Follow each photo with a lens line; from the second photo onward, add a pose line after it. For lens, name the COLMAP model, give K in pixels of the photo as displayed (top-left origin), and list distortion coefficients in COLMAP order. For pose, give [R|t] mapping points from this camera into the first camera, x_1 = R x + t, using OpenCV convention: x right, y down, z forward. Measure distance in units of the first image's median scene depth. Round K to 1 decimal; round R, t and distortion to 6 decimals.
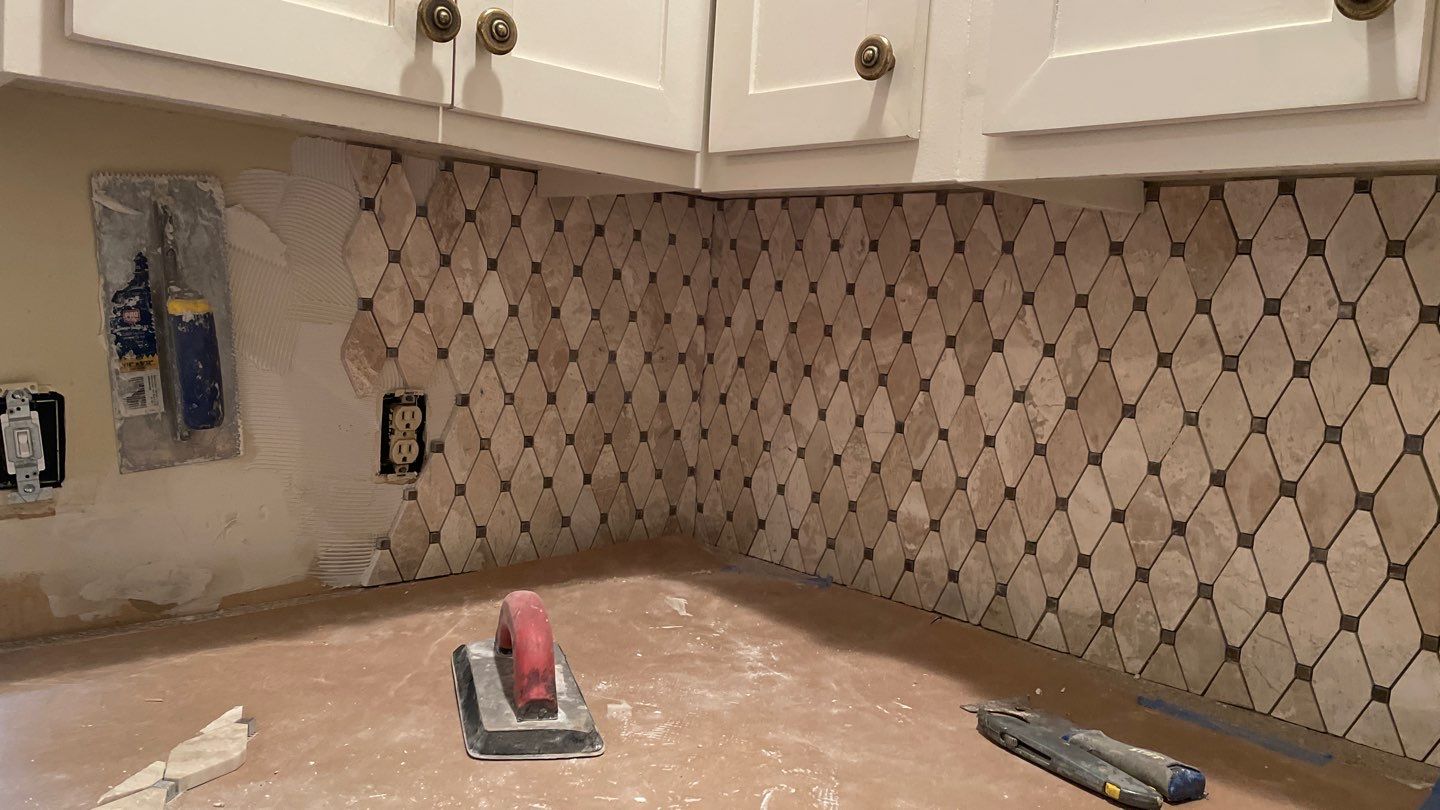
lens RADIAL K [[1069.6, 0, 730.3], [0, 1069.6, 399.8], [0, 0, 1]] dist [0.077973, -0.106349]
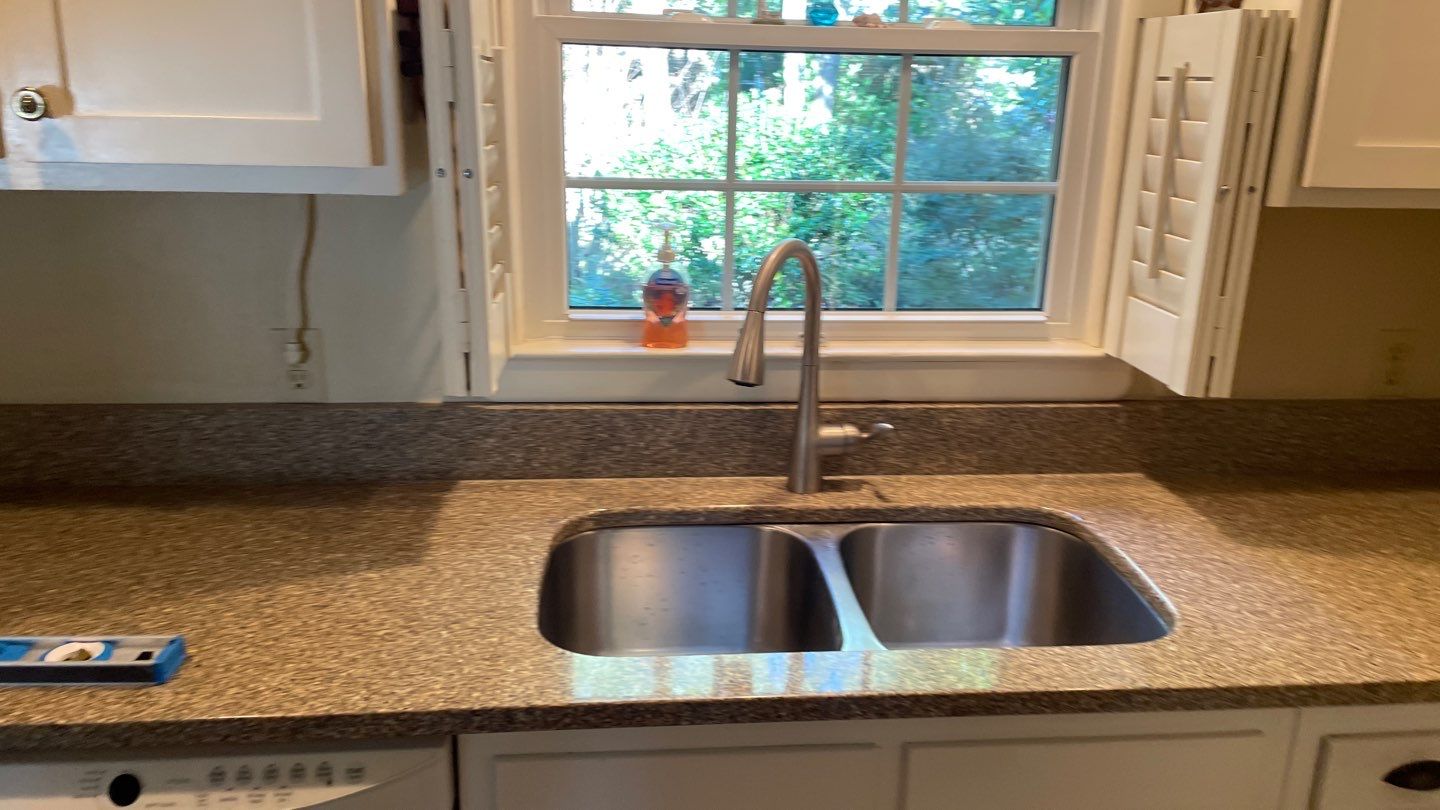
lens RADIAL K [[1069.6, 0, 730.3], [0, 1069.6, 399.8], [0, 0, 1]] dist [0.077973, -0.106349]
pose [[0.782000, 0.133625, -0.608786, -0.112464], [-0.027828, 0.983260, 0.180073, -0.172328], [0.622656, -0.123876, 0.772628, -0.729327]]
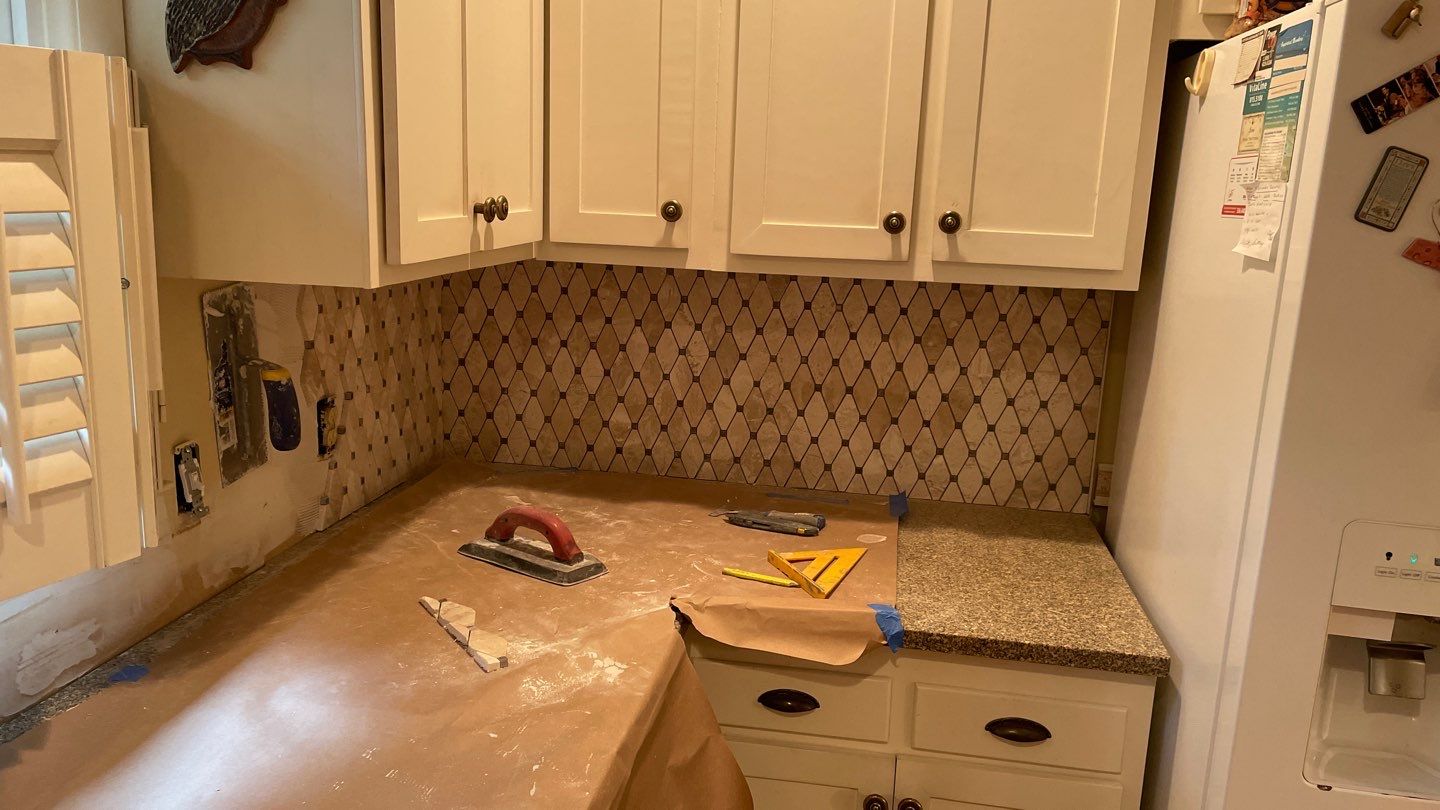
lens RADIAL K [[1078.3, 0, 711.3], [0, 1078.3, 397.2], [0, 0, 1]] dist [0.117592, -0.172294]
pose [[0.801004, -0.151026, 0.579295, -0.792049], [0.063718, 0.983667, 0.168344, -0.239762], [-0.595258, -0.097932, 0.797545, -0.528979]]
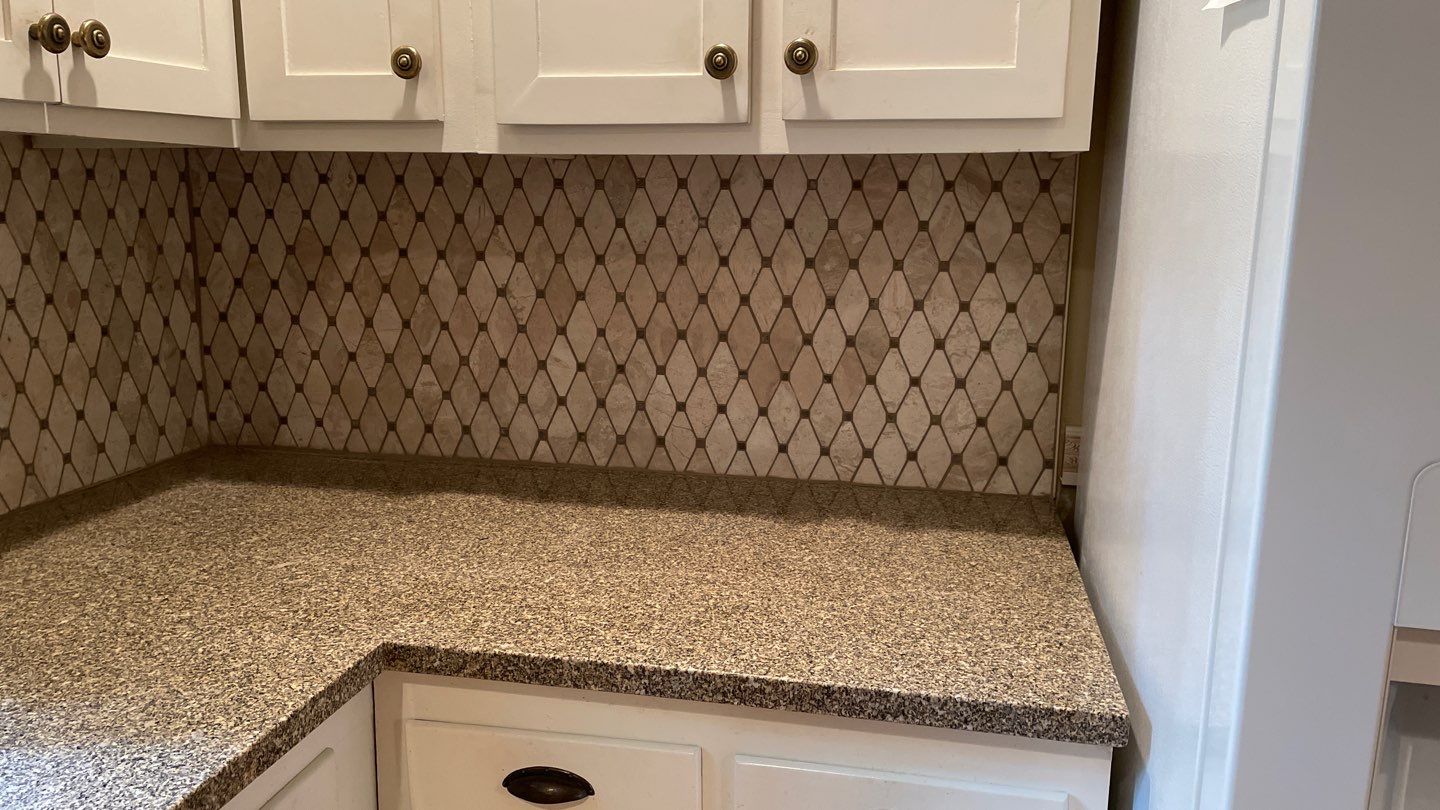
lens RADIAL K [[1078.3, 0, 711.3], [0, 1078.3, 397.2], [0, 0, 1]] dist [0.117592, -0.172294]
pose [[0.825168, -0.161178, 0.541405, -0.287223], [0.095298, 0.984413, 0.147817, -0.051135], [-0.556791, -0.070379, 0.827666, -0.313108]]
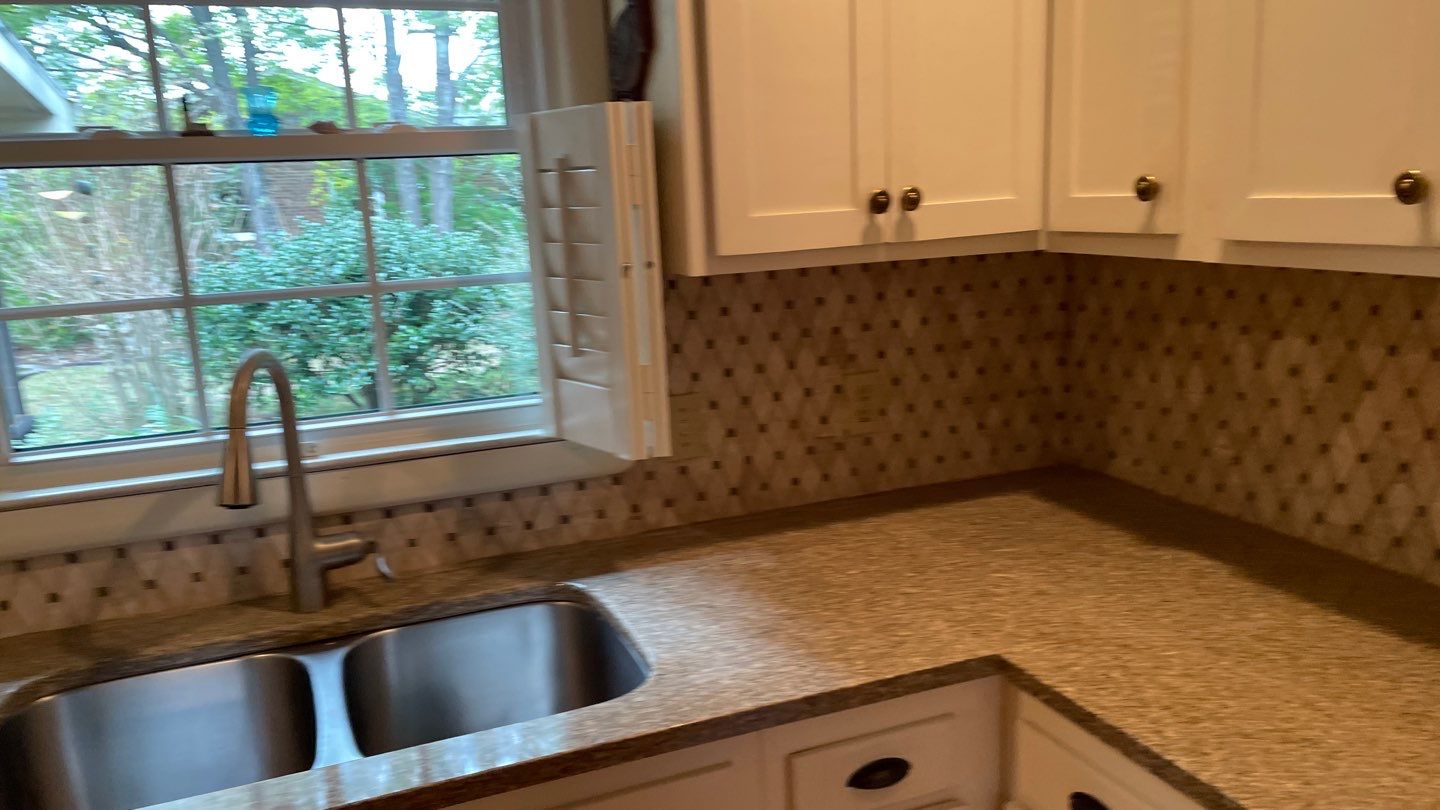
lens RADIAL K [[1075.6, 0, 697.3], [0, 1075.6, 405.0], [0, 0, 1]] dist [0.099222, -0.131806]
pose [[0.917606, -0.025739, -0.396657, 0.121941], [0.070114, 0.992735, 0.097781, -0.155758], [0.391258, -0.117536, 0.912744, -0.618409]]
